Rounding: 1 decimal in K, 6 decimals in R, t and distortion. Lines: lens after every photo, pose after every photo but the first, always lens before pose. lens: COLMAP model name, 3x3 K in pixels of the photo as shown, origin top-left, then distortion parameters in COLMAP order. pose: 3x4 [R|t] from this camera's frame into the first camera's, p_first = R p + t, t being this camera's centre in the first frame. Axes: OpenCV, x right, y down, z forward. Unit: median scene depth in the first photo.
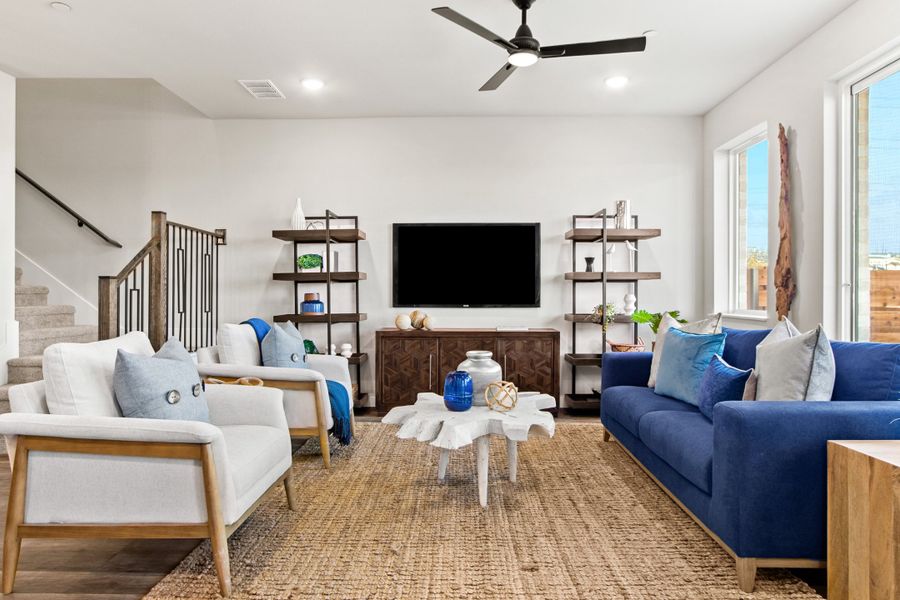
lens RADIAL K [[549.7, 0, 455.1], [0, 549.7, 304.0], [0, 0, 1]] dist [-0.010139, 0.001096]
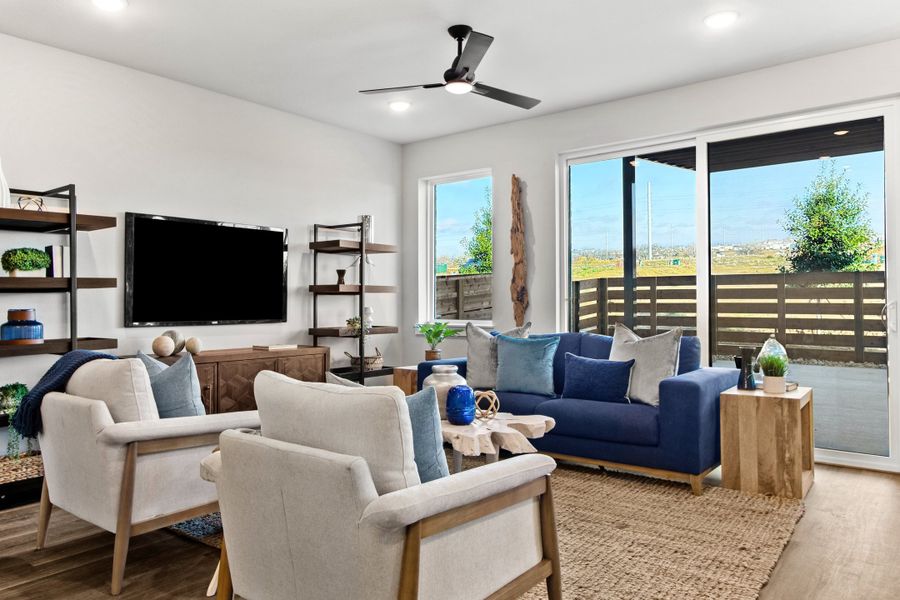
lens RADIAL K [[630.8, 0, 424.4], [0, 630.8, 300.7], [0, 0, 1]] dist [-0.031346, 0.002799]
pose [[0.629844, -0.000735, 0.776721, -0.549807], [0.018093, 0.999742, -0.013726, -0.011831], [-0.776511, 0.022699, 0.629695, 0.186001]]
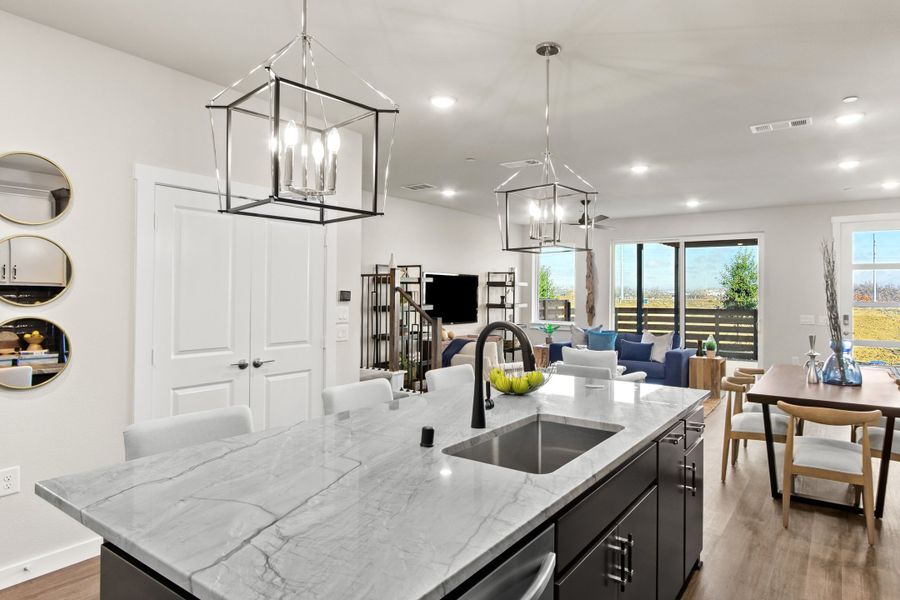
lens RADIAL K [[531.0, 0, 445.2], [0, 531.0, 298.3], [0, 0, 1]] dist [0.002665, 0.002321]
pose [[0.580204, -0.003700, 0.814463, -1.437672], [0.002826, 0.999993, 0.002529, -0.083406], [-0.814466, 0.000834, 0.580210, 0.082415]]
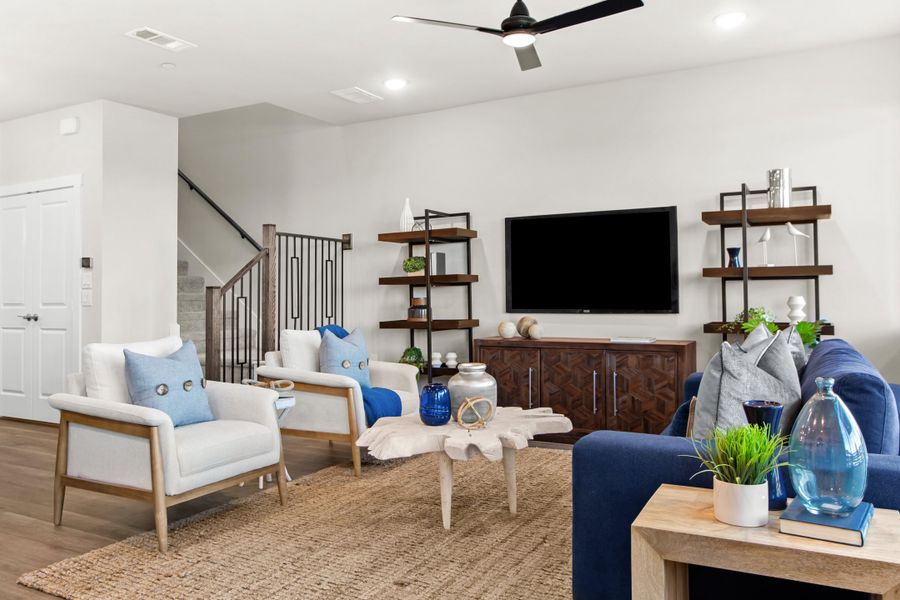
lens RADIAL K [[699.0, 0, 449.5], [0, 699.0, 290.3], [0, 0, 1]] dist [-0.020926, 0.005896]
pose [[0.878050, -0.013668, -0.478373, 0.371654], [0.003979, 0.999766, -0.021263, -0.007398], [0.478551, 0.016766, 0.877899, -0.028258]]
